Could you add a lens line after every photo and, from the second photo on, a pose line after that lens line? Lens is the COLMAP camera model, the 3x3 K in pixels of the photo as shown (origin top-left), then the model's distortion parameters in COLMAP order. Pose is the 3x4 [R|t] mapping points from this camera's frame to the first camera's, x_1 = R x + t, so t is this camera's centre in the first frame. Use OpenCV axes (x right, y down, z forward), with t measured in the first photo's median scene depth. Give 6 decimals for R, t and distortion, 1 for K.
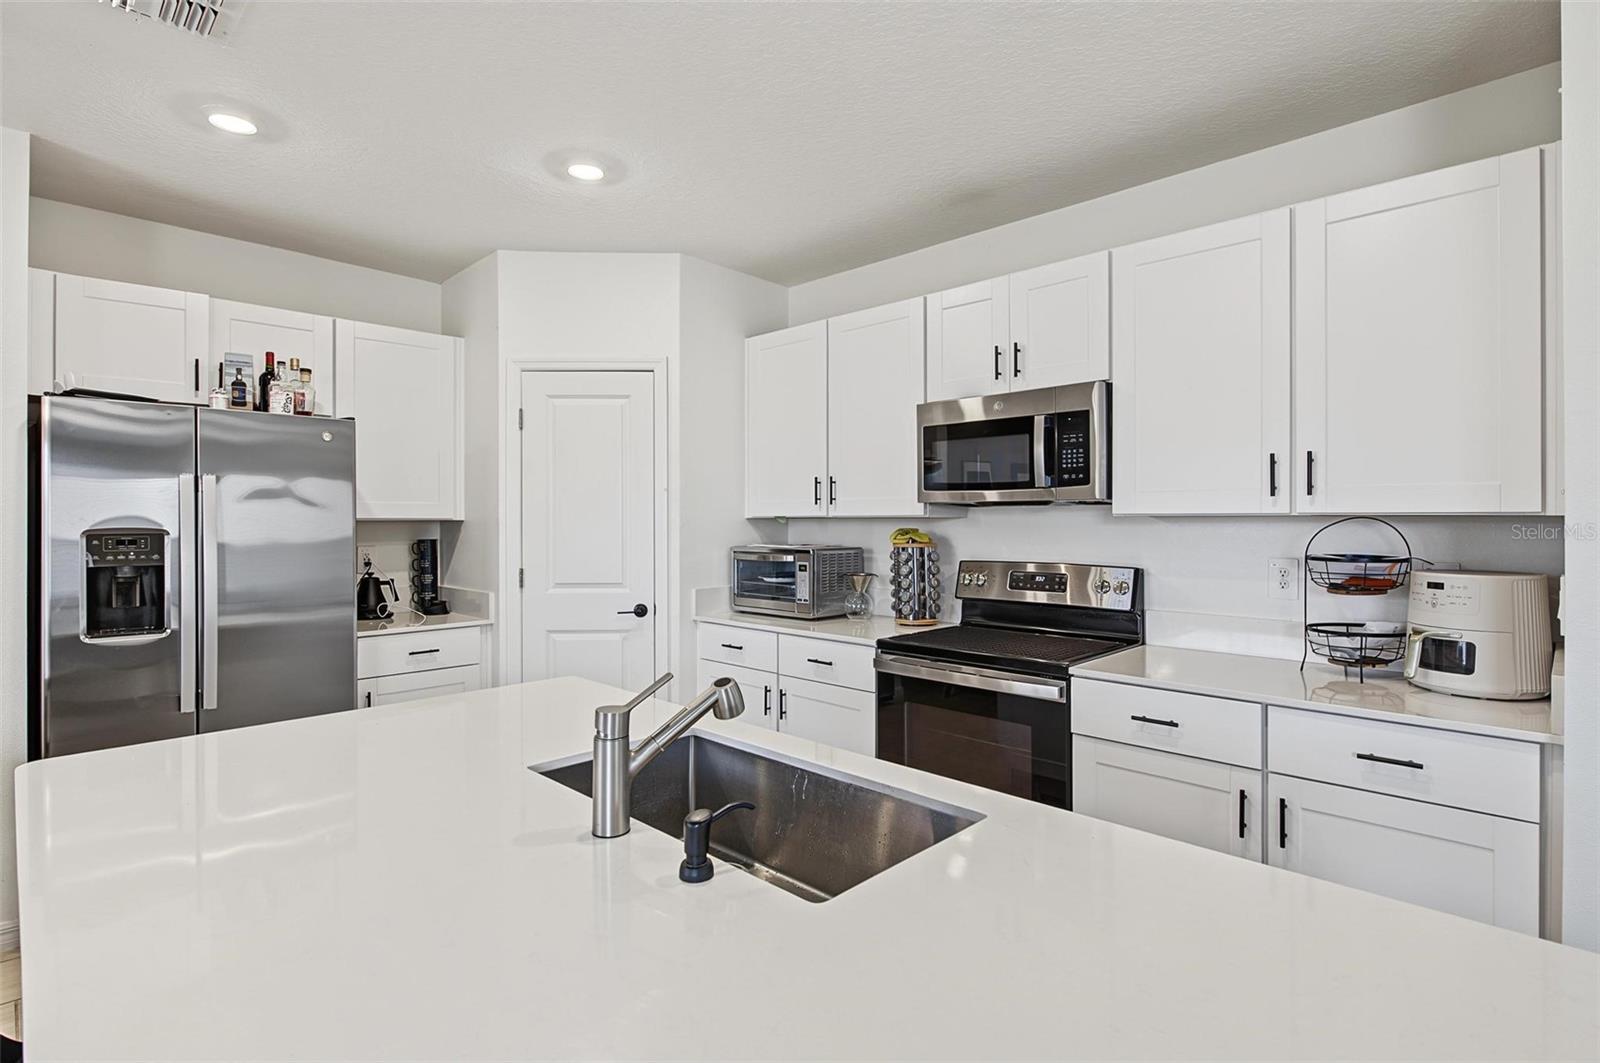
lens RADIAL K [[776.9, 0, 797.8], [0, 776.9, 521.2], [0, 0, 1]] dist [-0.003487, -0.000974]
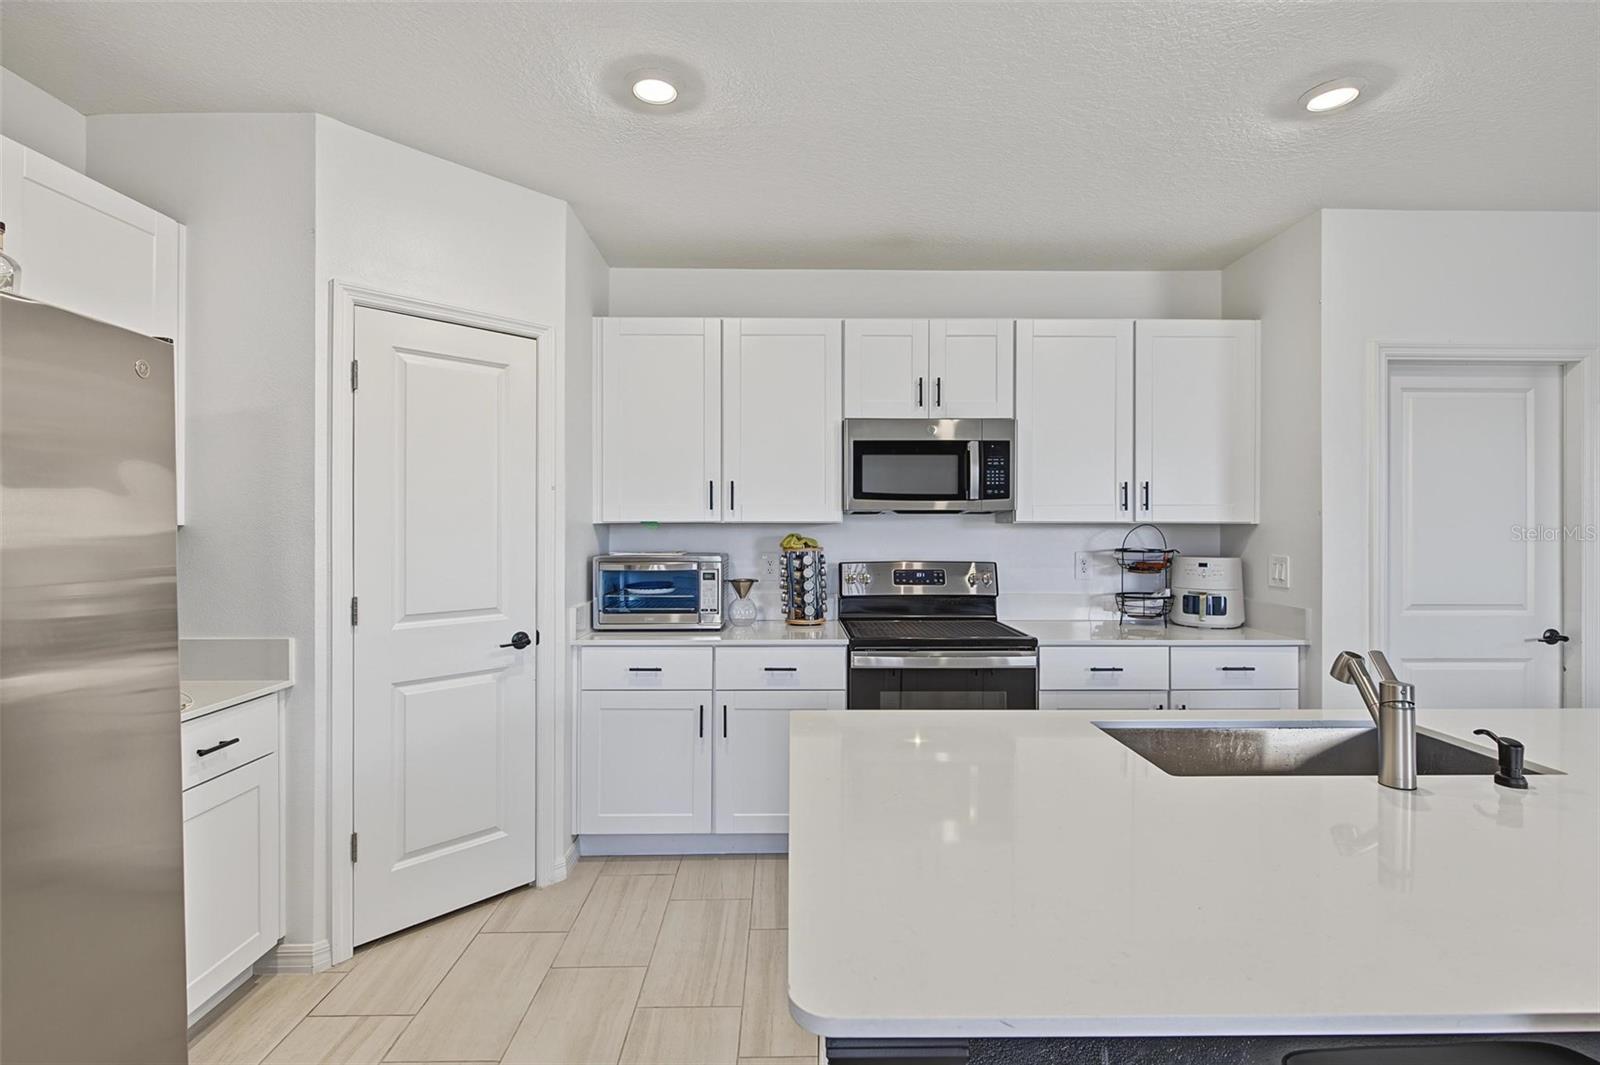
lens RADIAL K [[753.3, 0, 800.6], [0, 753.3, 524.8], [0, 0, 1]] dist [0.000200, -0.000270]
pose [[0.704948, 0.001752, 0.709257, -0.626805], [-0.000438, 0.999998, -0.002035, -0.000724], [-0.709259, 0.001124, 0.704947, 0.300126]]
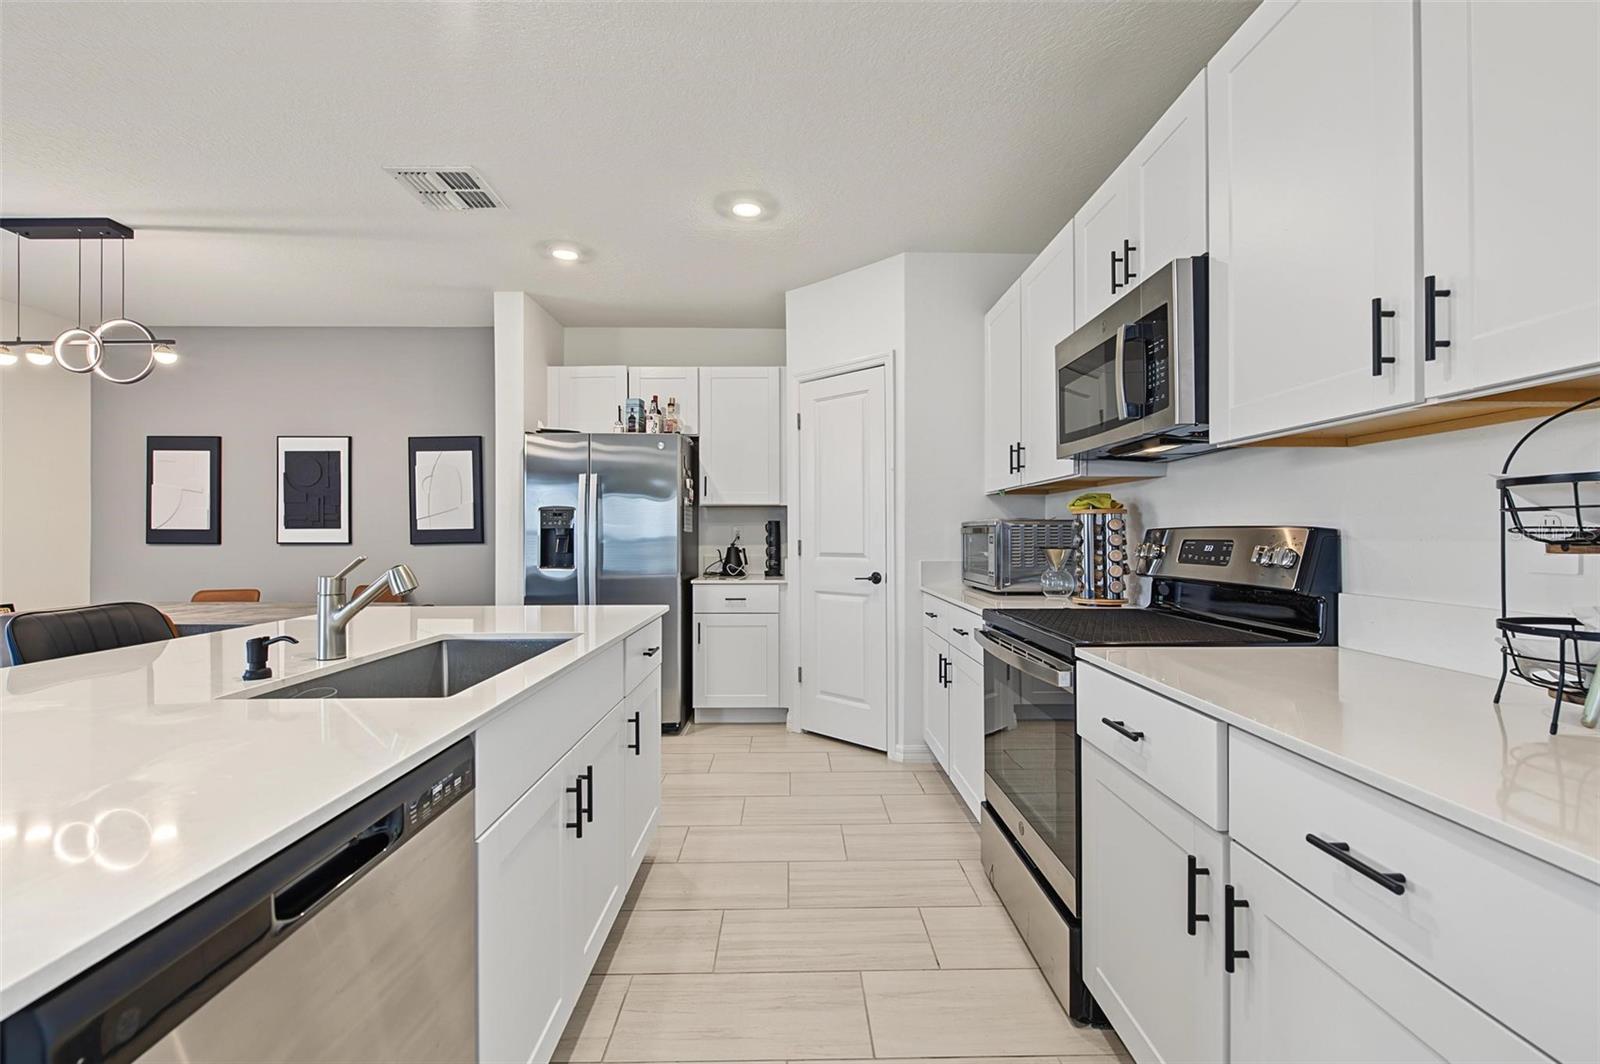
lens RADIAL K [[675.3, 0, 798.0], [0, 675.3, 532.3], [0, 0, 1]] dist [-0.001255, -0.000480]
pose [[0.706090, -0.002706, -0.708117, 0.476396], [0.001313, 0.999996, -0.002512, 0.058422], [0.708120, 0.000845, 0.706091, 0.259696]]
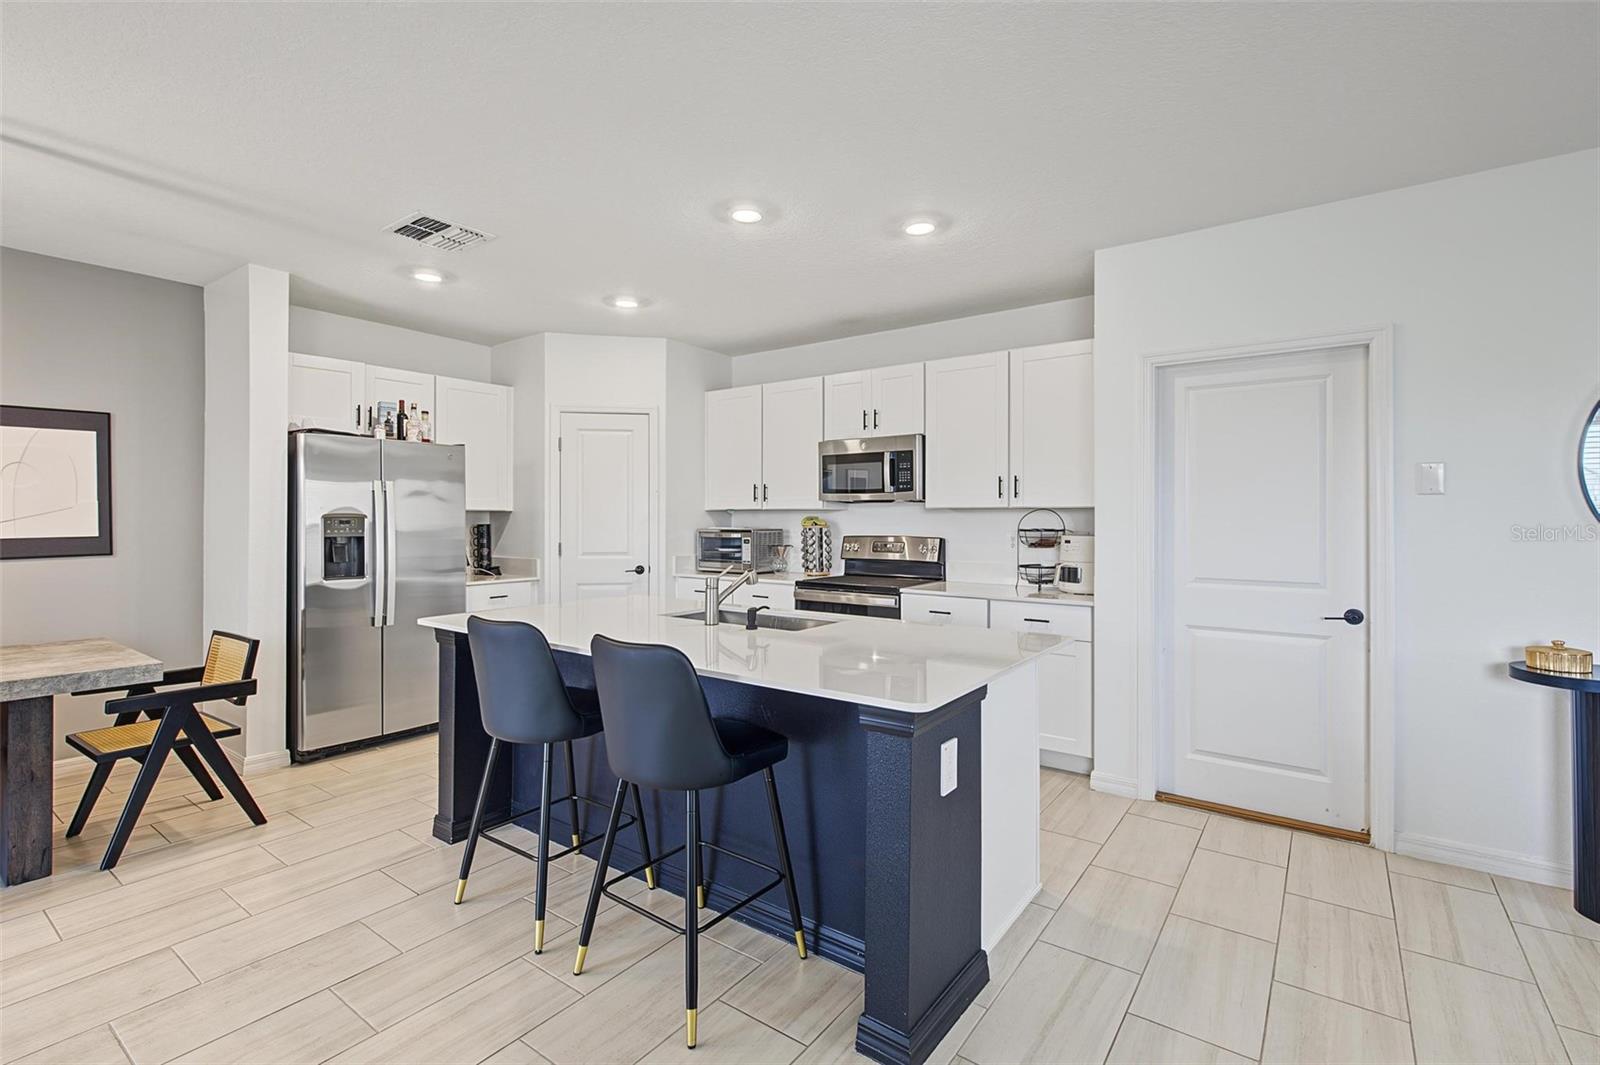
lens RADIAL K [[731.0, 0, 797.5], [0, 731.0, 514.8], [0, 0, 1]] dist [0.000030, -0.000549]
pose [[0.990349, 0.002479, 0.138576, -0.107983], [-0.001836, 0.999987, -0.004770, 0.014252], [-0.138586, 0.004470, 0.990340, -0.546336]]
